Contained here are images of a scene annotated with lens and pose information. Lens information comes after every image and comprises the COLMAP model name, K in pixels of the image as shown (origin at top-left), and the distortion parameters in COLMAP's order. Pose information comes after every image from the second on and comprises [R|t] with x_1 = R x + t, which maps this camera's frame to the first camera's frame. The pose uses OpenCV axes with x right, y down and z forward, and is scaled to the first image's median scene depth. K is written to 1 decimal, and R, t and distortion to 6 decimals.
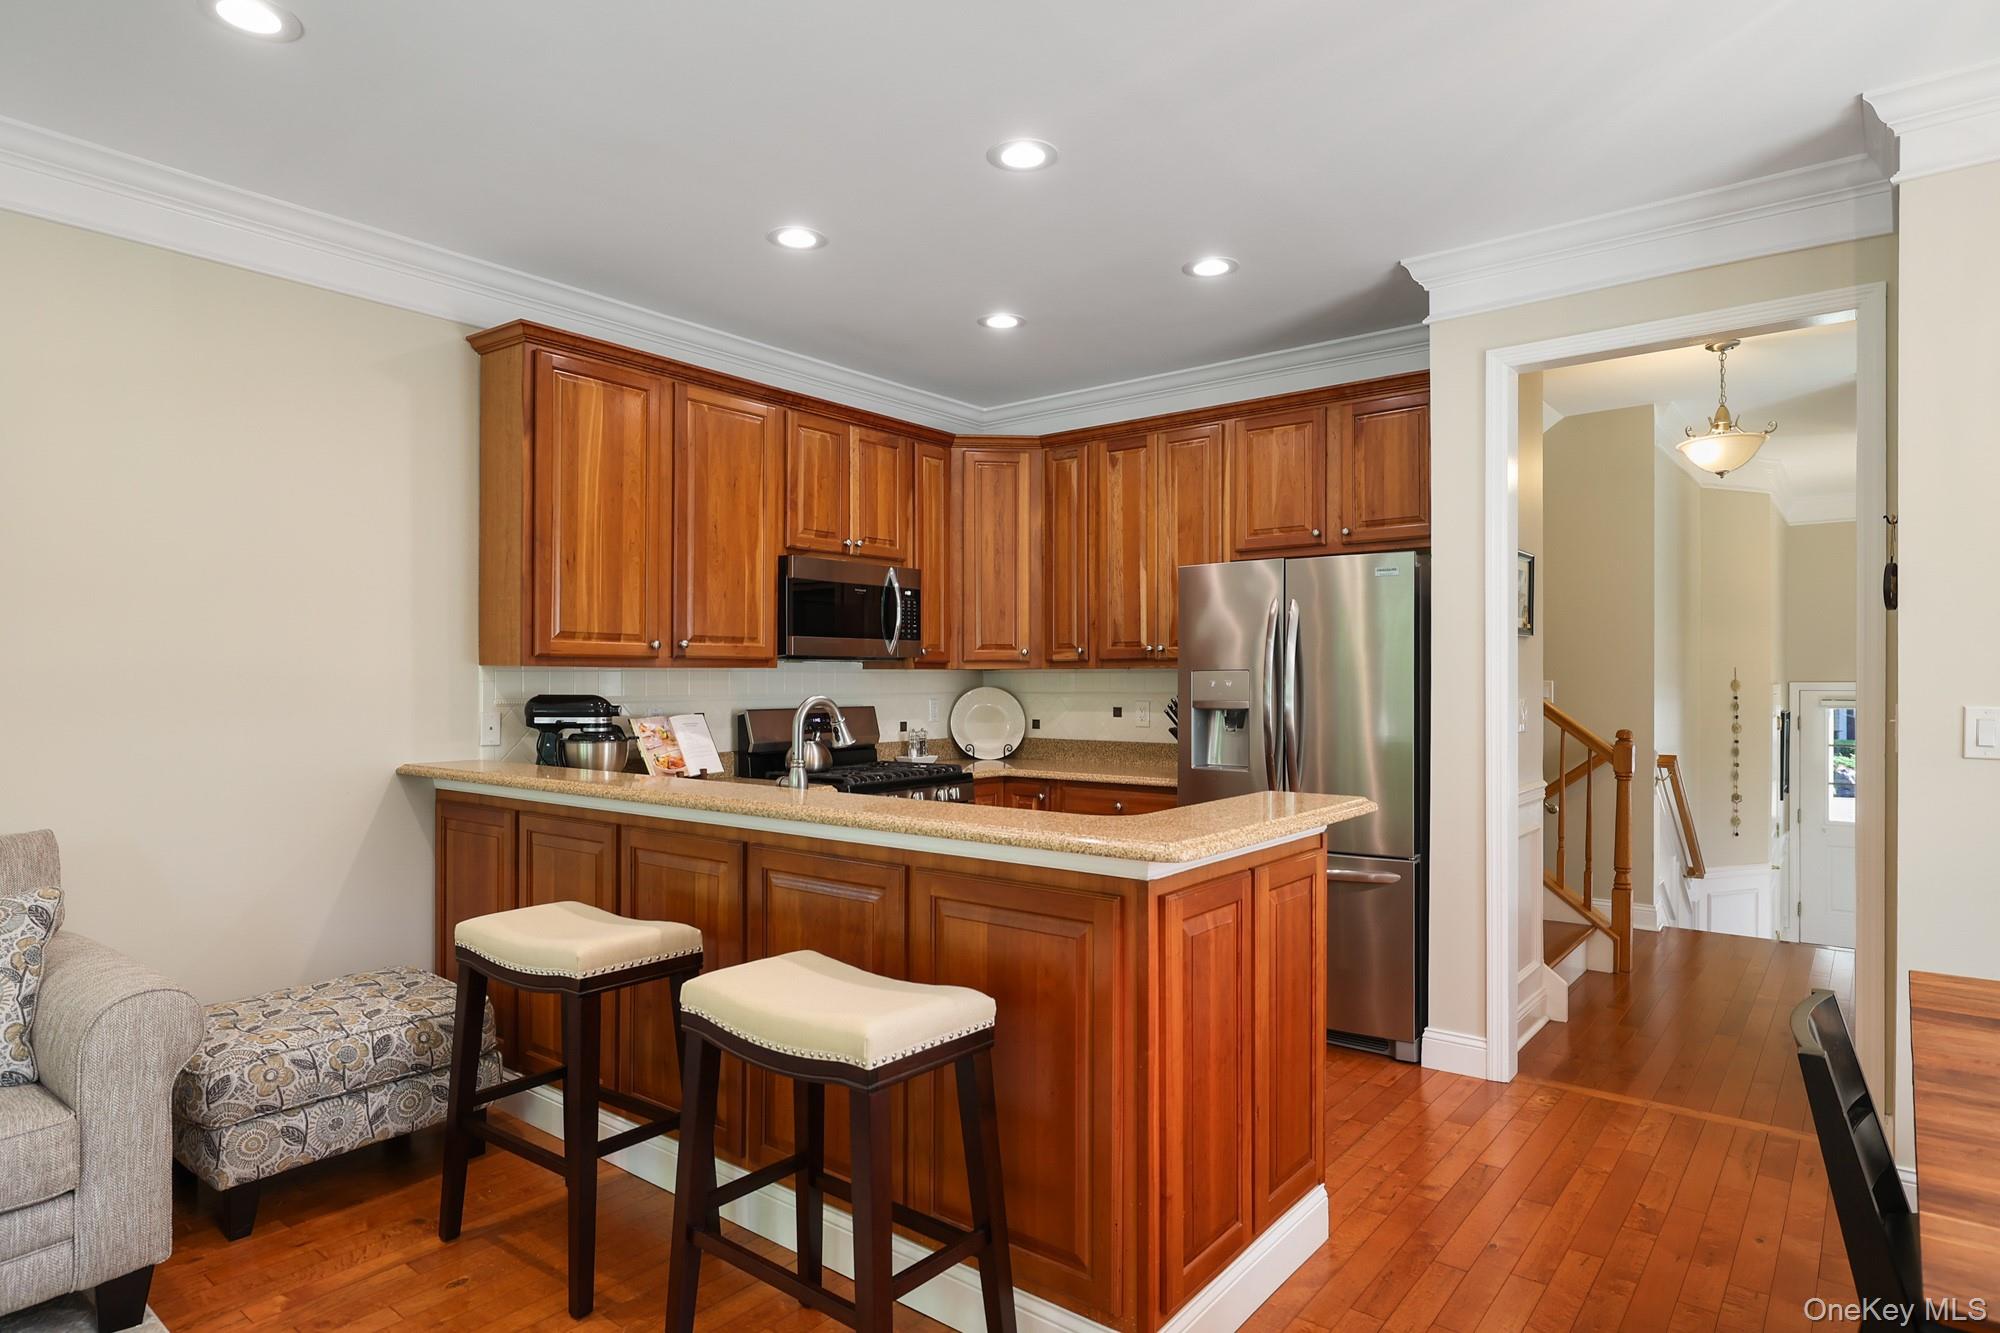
lens RADIAL K [[1142.8, 0, 1061.9], [0, 1142.8, 684.0], [0, 0, 1]] dist [0.011168, -0.003467]
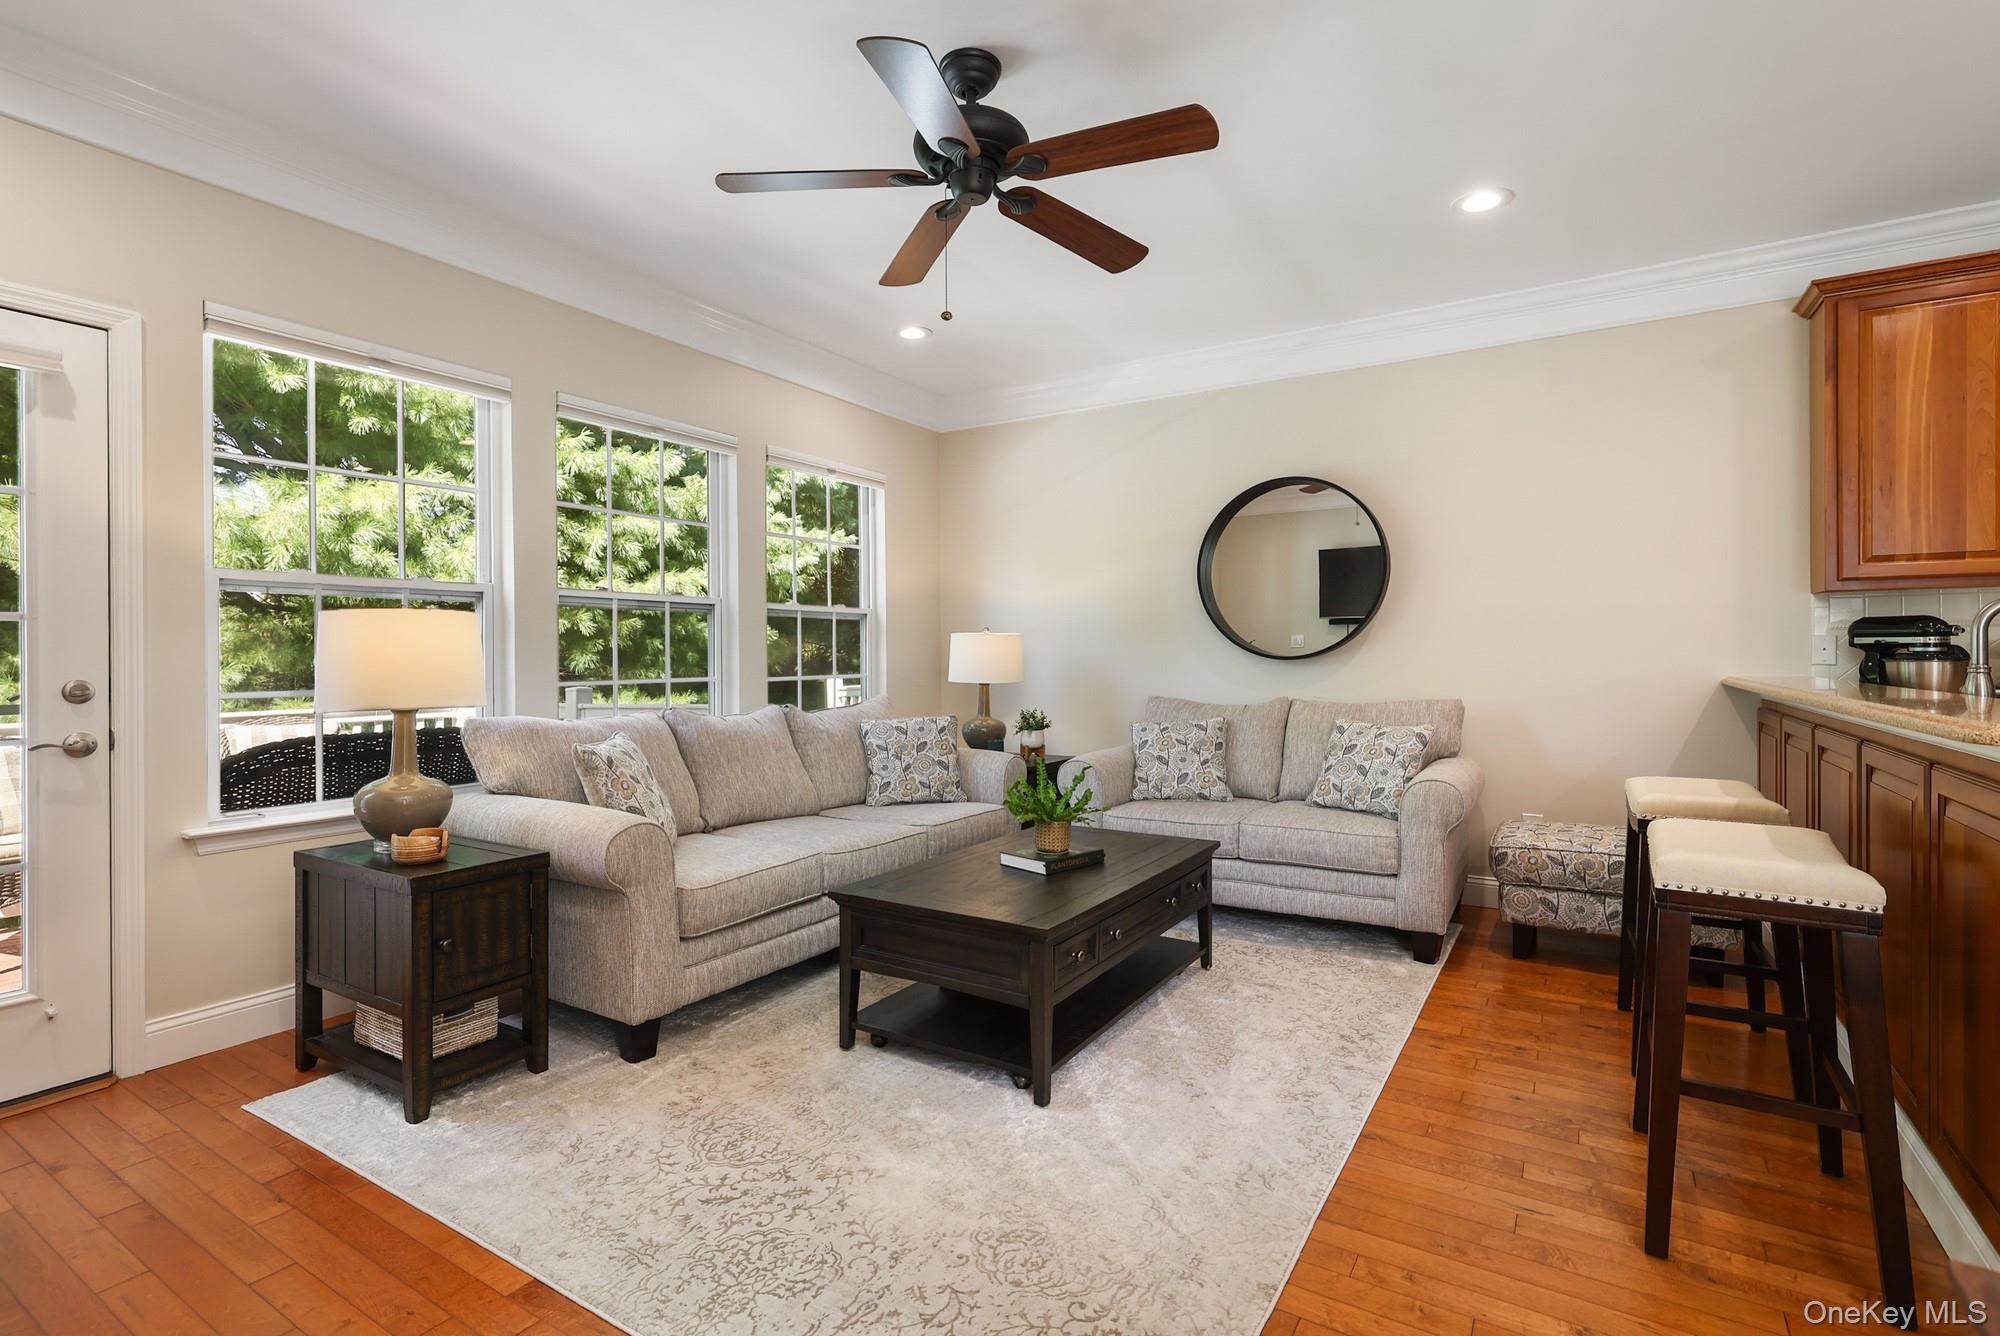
lens RADIAL K [[928.1, 0, 948.1], [0, 928.1, 656.8], [0, 0, 1]] dist [0.008363, -0.001608]
pose [[0.054226, -0.001175, -0.998528, 0.362877], [0.005374, 0.999985, -0.000885, 0.042227], [0.998514, -0.005318, 0.054231, 0.098082]]
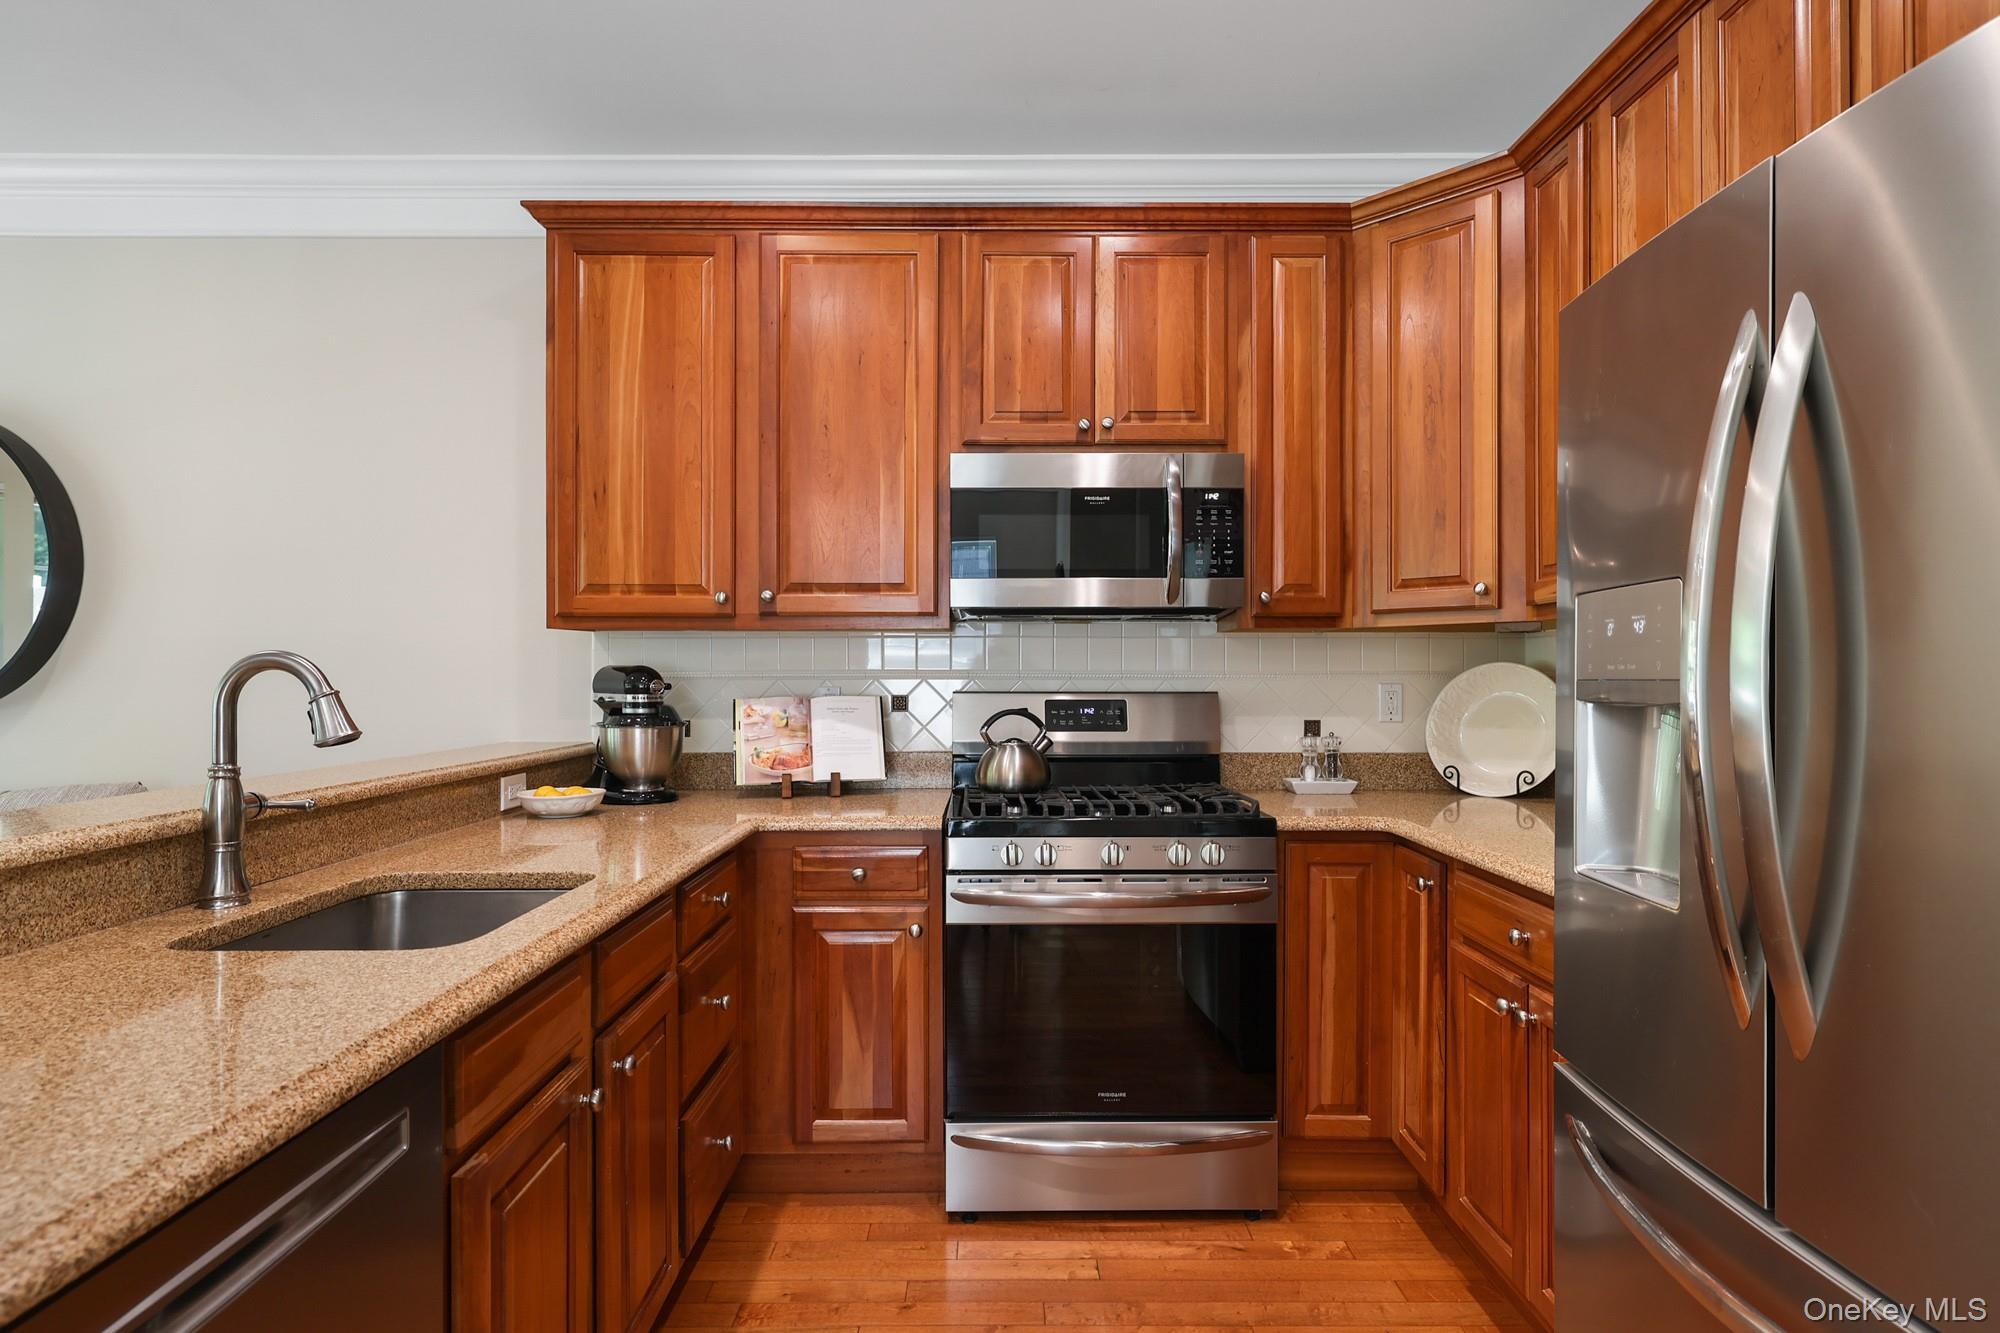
lens RADIAL K [[1142.8, 0, 987.4], [0, 1142.8, 662.7], [0, 0, 1]] dist [0.011168, -0.003467]
pose [[0.585832, -0.007539, -0.810397, 0.347517], [-0.003760, 0.999921, -0.012020, 0.016031], [0.810424, 0.010089, 0.585757, 0.734902]]
